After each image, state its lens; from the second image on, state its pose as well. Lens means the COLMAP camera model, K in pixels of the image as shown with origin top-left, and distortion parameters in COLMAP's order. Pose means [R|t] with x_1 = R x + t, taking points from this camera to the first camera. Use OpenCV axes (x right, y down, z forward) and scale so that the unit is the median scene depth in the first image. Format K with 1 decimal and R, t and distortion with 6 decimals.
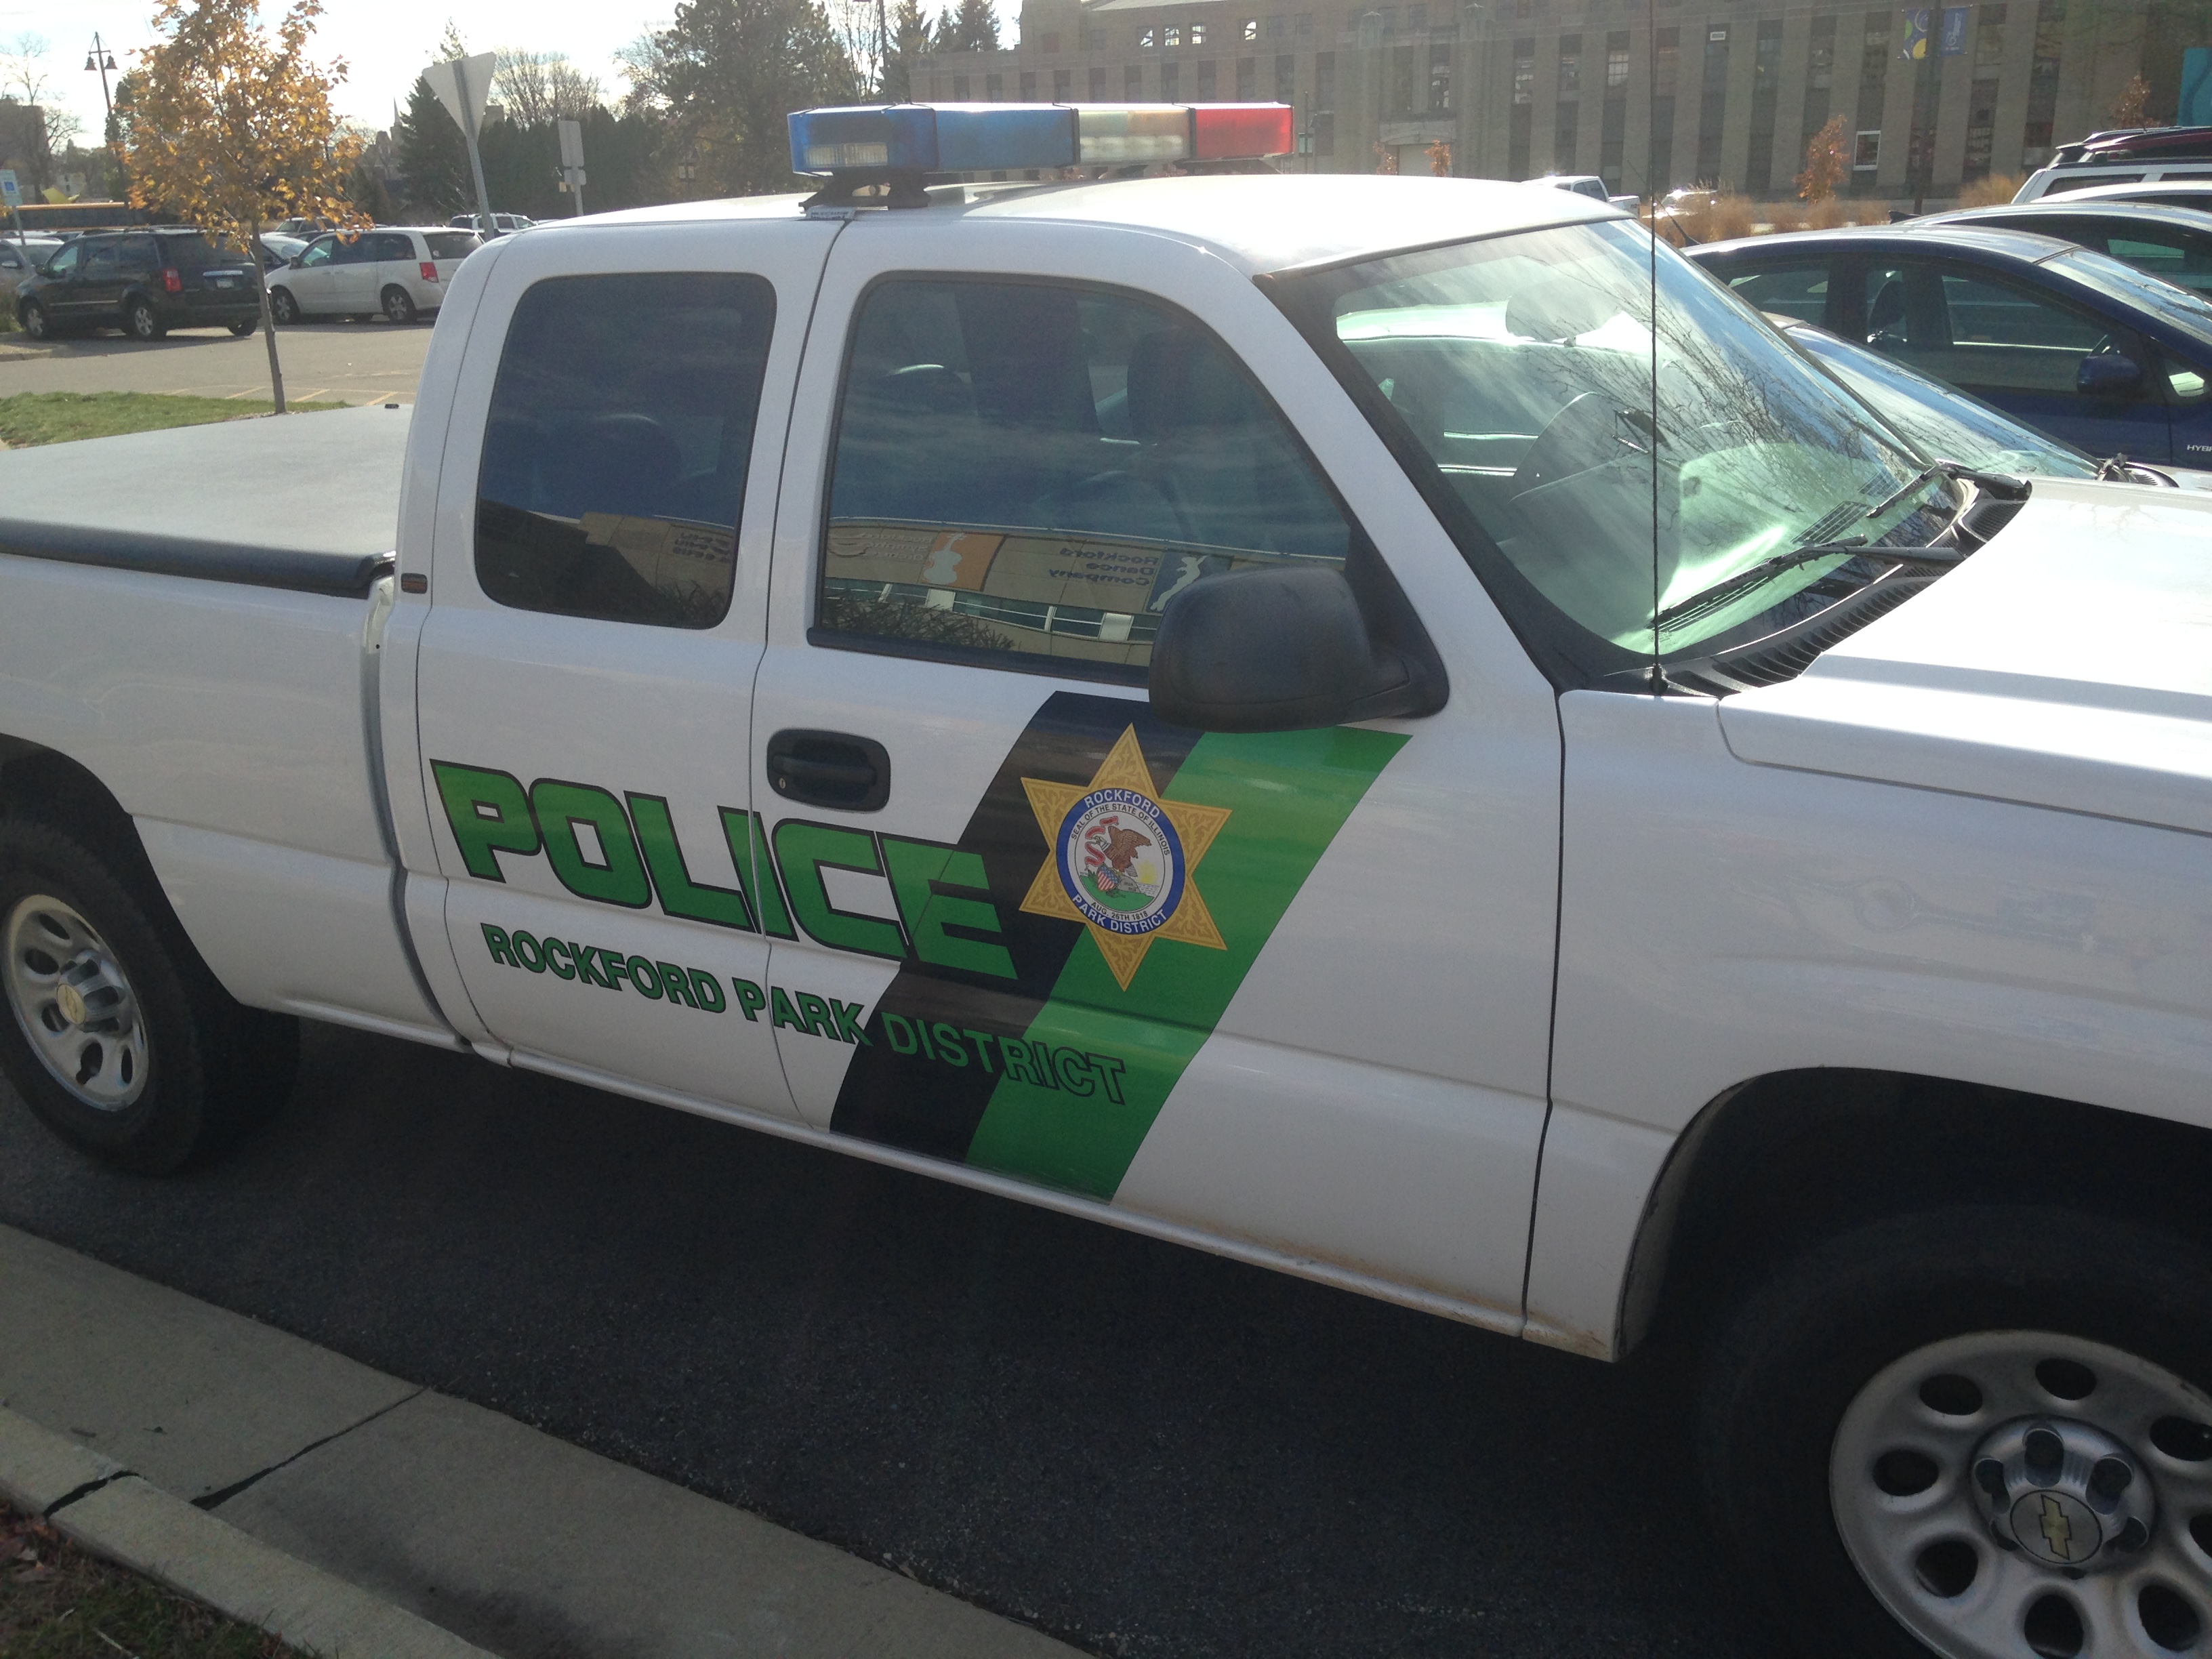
lens RADIAL K [[1942.0, 0, 1106.0], [0, 1942.0, 829.5], [0, 0, 1]] dist [0.178794, -0.195699]
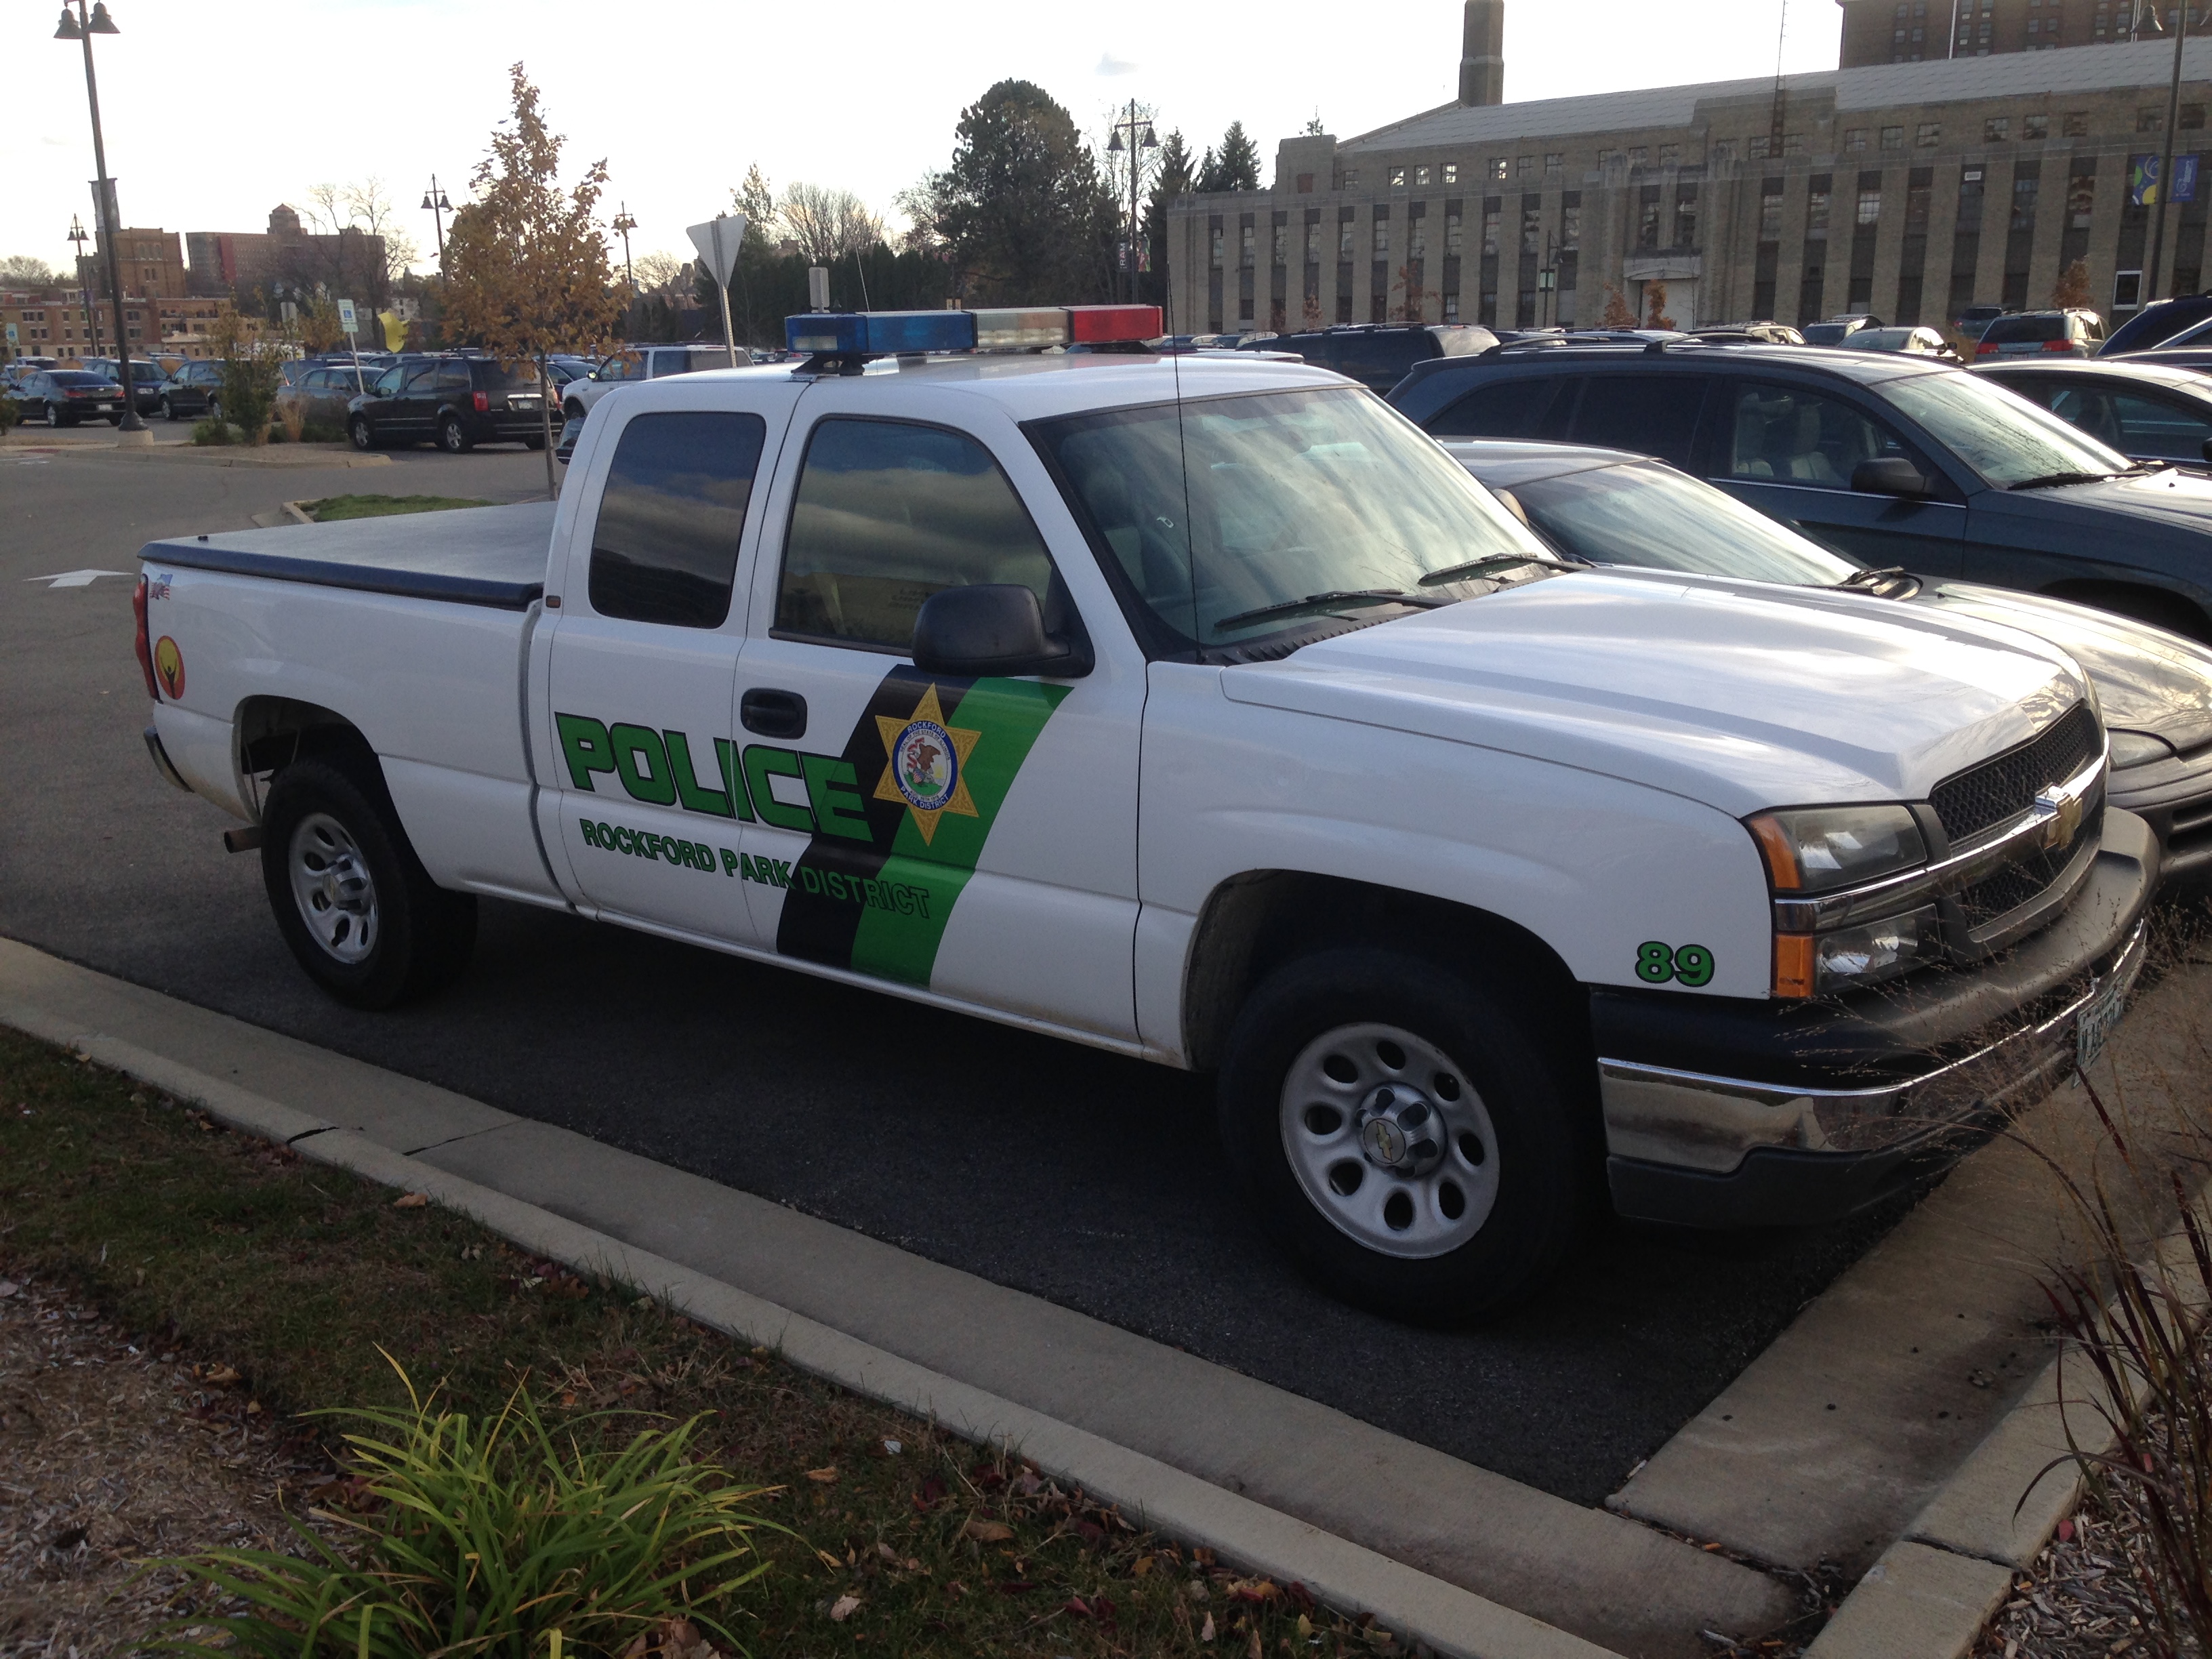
lens RADIAL K [[1968.3, 0, 1106.0], [0, 1968.3, 829.5], [0, 0, 1]] dist [0.196294, -0.210910]
pose [[0.991316, 0.043562, -0.124073, 0.305626], [-0.051185, 0.996949, -0.058931, 0.133737], [0.121127, 0.064770, 0.990522, -0.533176]]
